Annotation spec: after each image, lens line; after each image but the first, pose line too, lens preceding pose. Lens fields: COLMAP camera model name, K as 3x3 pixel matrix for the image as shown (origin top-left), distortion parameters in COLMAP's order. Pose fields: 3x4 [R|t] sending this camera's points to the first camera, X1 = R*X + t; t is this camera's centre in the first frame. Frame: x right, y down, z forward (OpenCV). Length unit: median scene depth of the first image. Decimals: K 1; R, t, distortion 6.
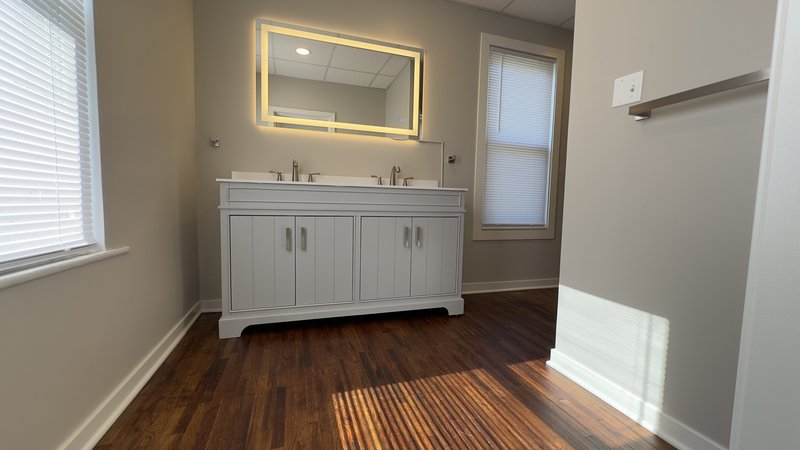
lens RADIAL K [[324.2, 0, 400.7], [0, 324.2, 226.5], [0, 0, 1]] dist [-0.005045, -0.000789]
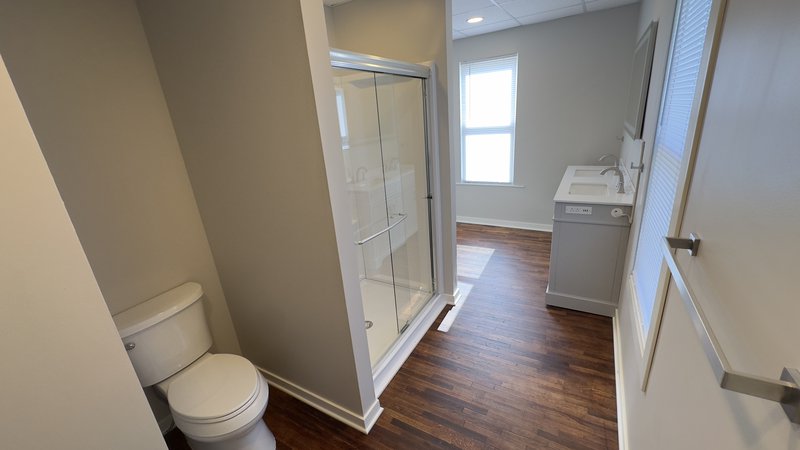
lens RADIAL K [[324.2, 0, 399.0], [0, 324.2, 225.1], [0, 0, 1]] dist [-0.005045, -0.000789]
pose [[-0.743211, 0.244964, -0.622599, 2.468075], [0.012988, 0.935669, 0.352639, -0.805980], [0.668931, 0.253999, -0.698581, 2.706170]]
